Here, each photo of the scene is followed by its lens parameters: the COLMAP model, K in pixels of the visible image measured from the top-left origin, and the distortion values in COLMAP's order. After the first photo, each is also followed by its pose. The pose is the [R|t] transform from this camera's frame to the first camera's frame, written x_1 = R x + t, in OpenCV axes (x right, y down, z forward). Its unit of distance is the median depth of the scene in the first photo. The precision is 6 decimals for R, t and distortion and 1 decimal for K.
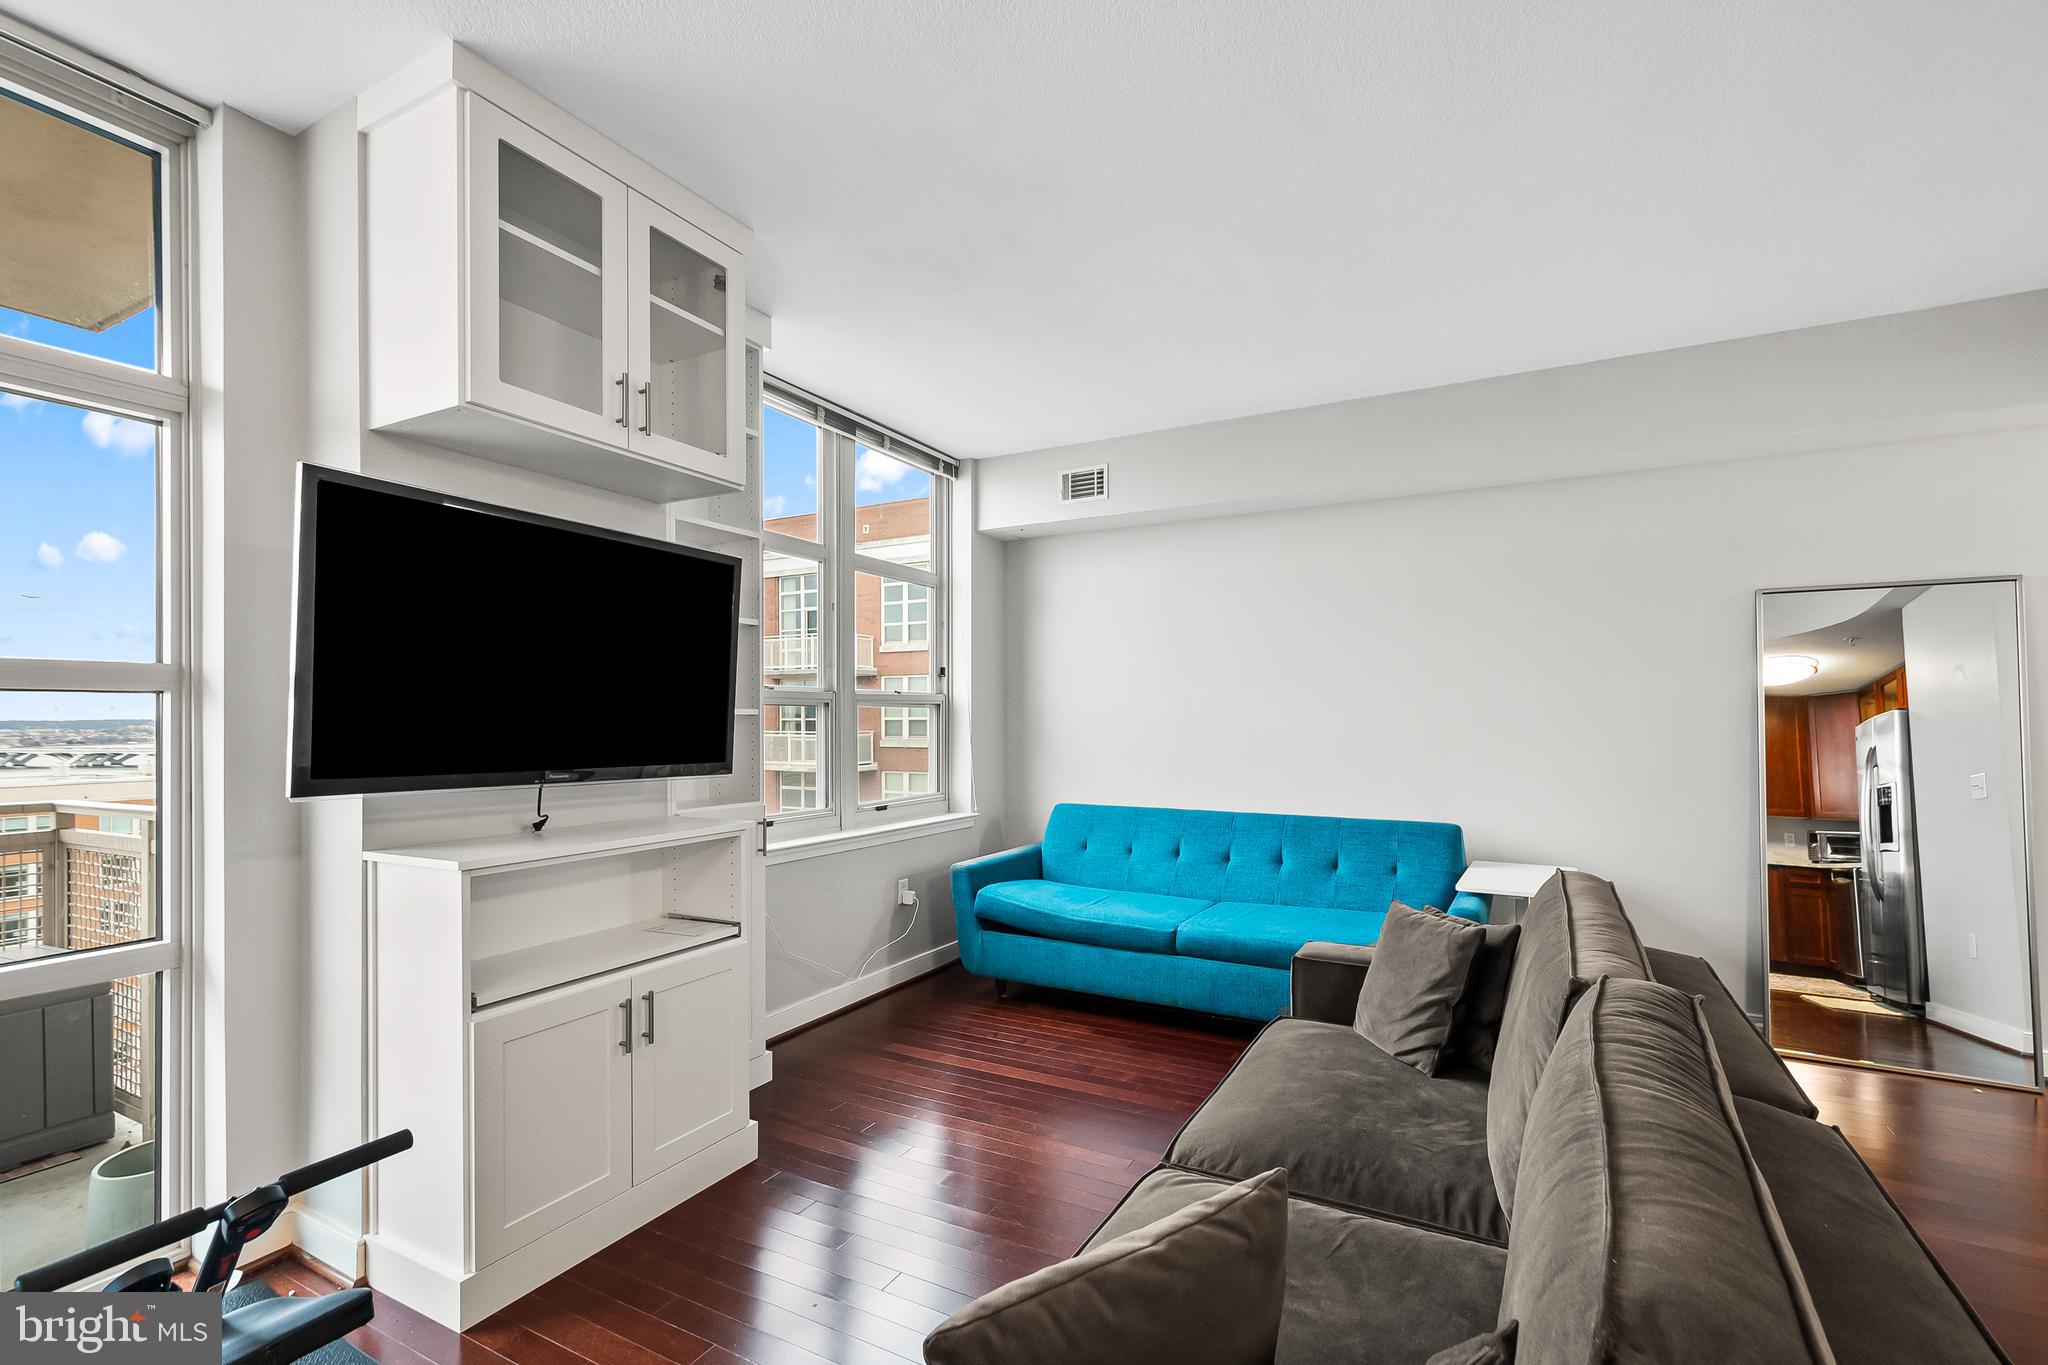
lens RADIAL K [[891.5, 0, 1039.4], [0, 891.5, 720.1], [0, 0, 1]] dist [0.001464, -0.000016]
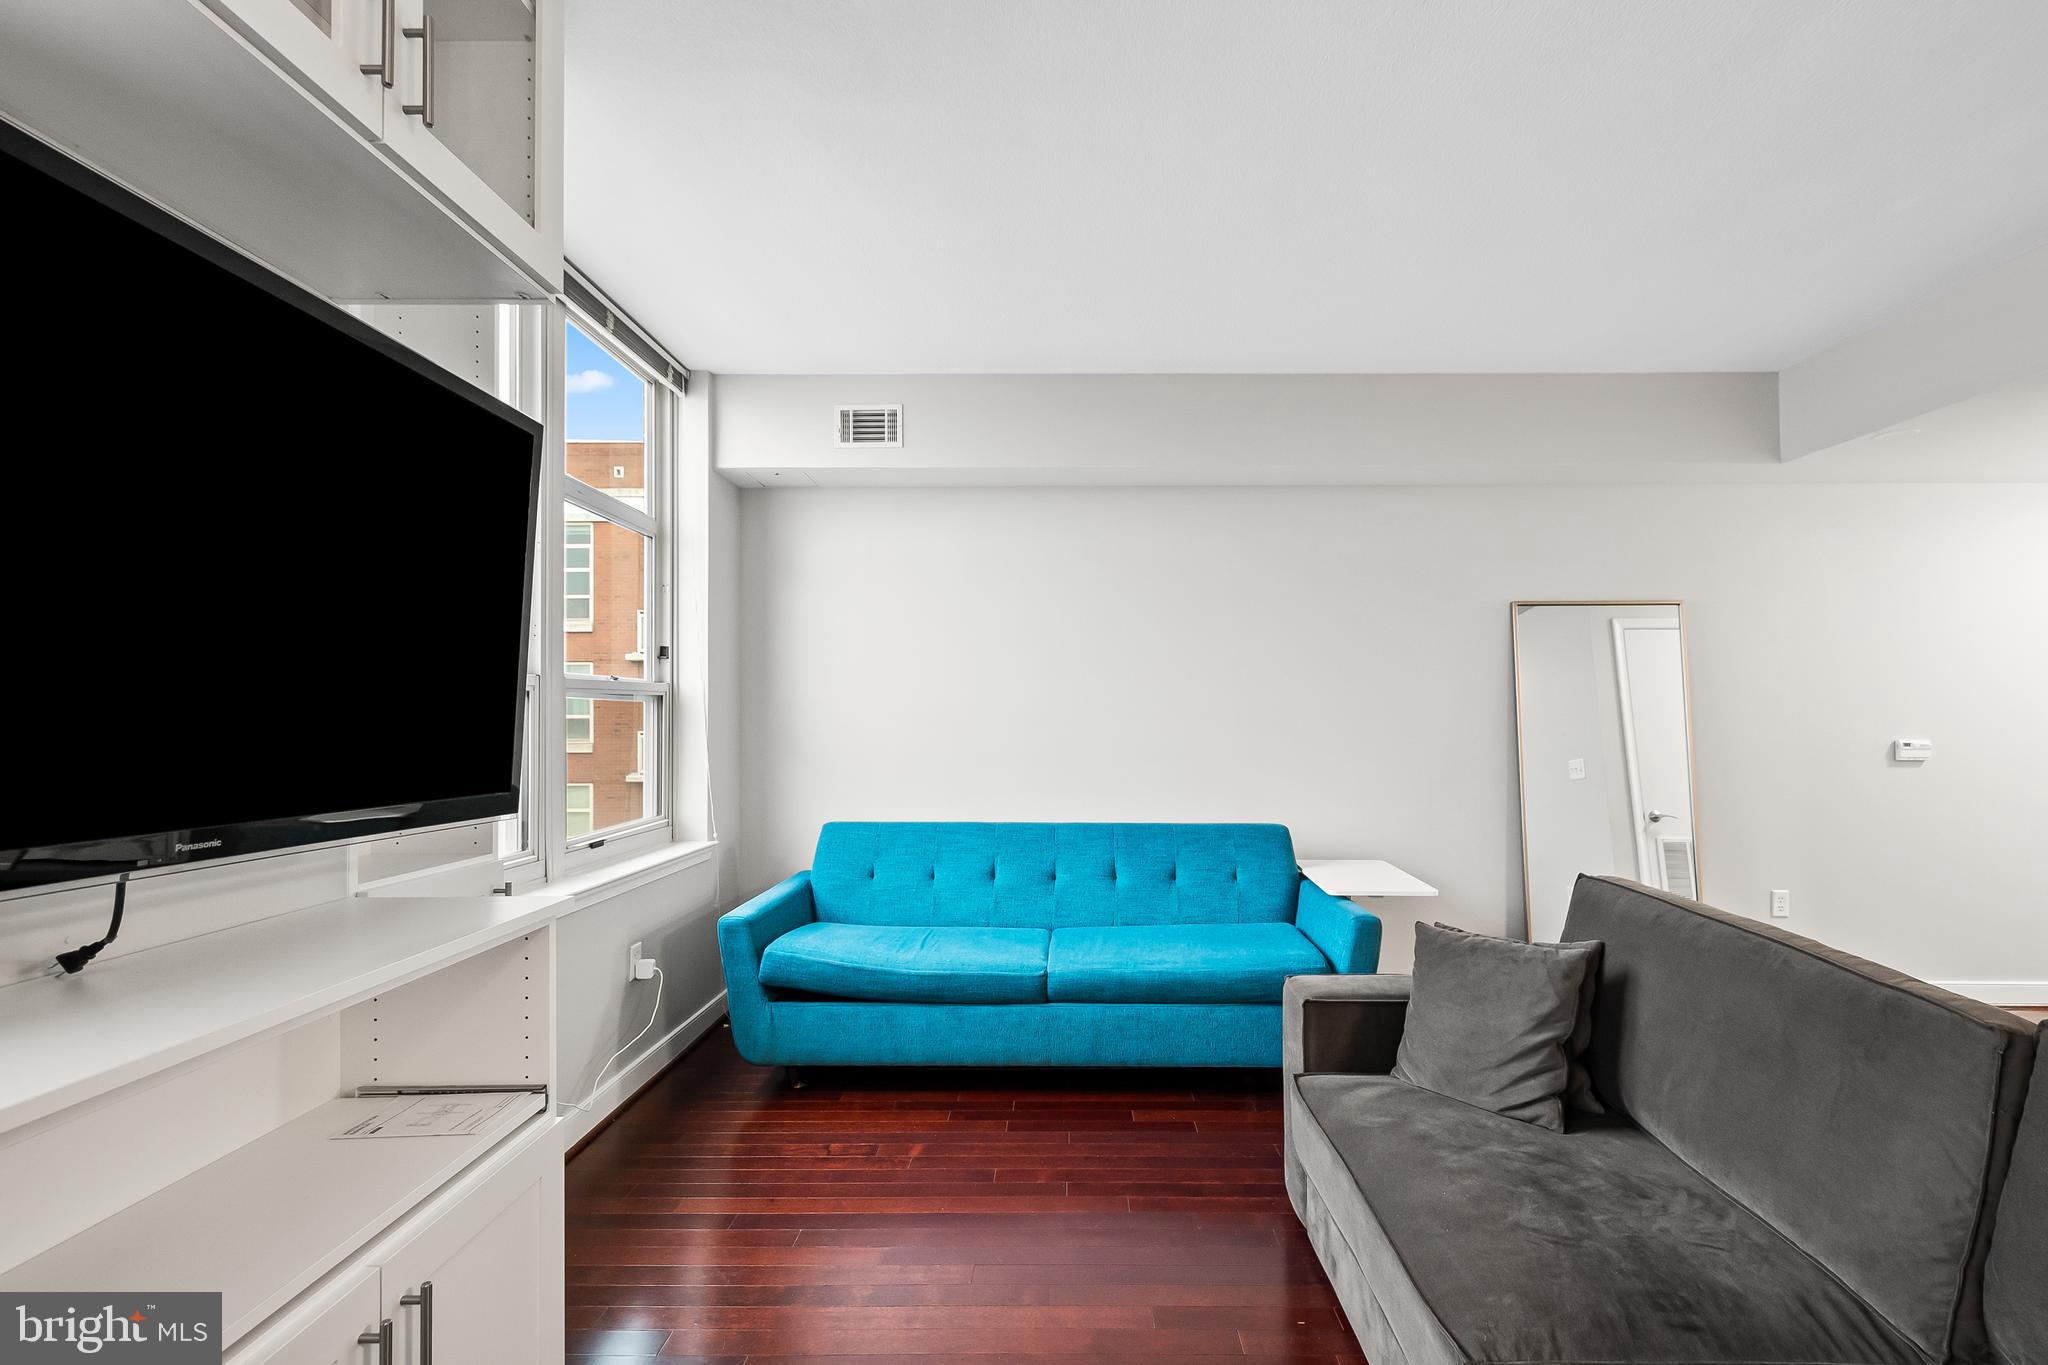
lens RADIAL K [[892.4, 0, 1039.2], [0, 892.4, 708.0], [0, 0, 1]] dist [0.003722, -0.000216]
pose [[0.886188, 0.005802, 0.463289, -0.236717], [-0.000439, 0.999932, -0.011684, 0.000762], [-0.463325, 0.010151, 0.886130, 0.269788]]
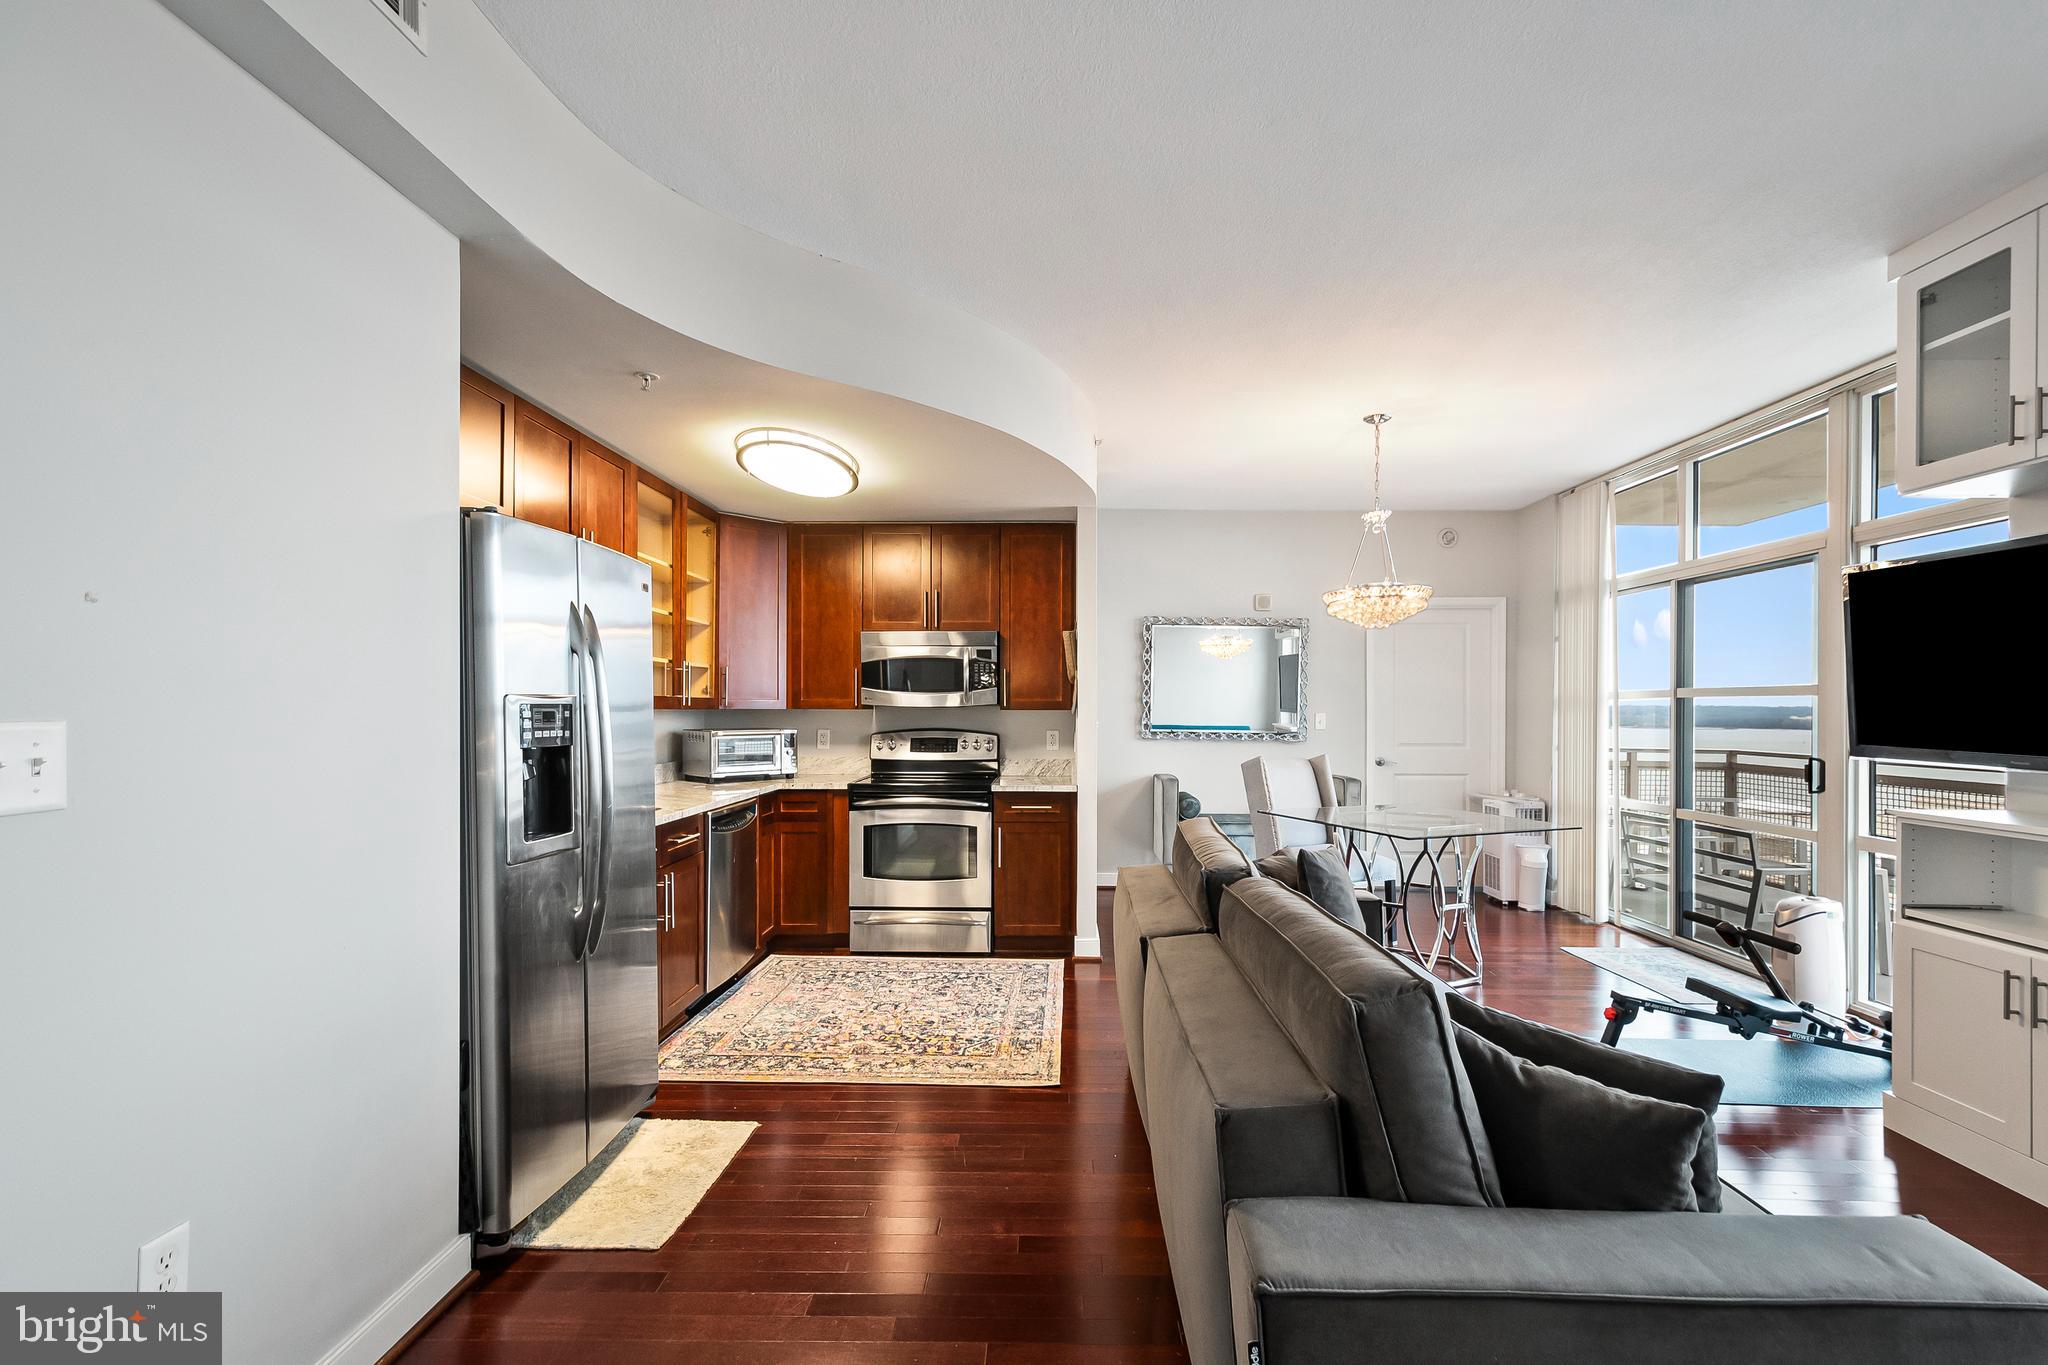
lens RADIAL K [[892.4, 0, 1039.2], [0, 892.4, 708.0], [0, 0, 1]] dist [0.003722, -0.000216]
pose [[-0.893809, 0.001174, -0.448447, 0.678750], [-0.000524, 0.999993, 0.003662, -0.006685], [0.448448, 0.003508, -0.893802, 0.903806]]
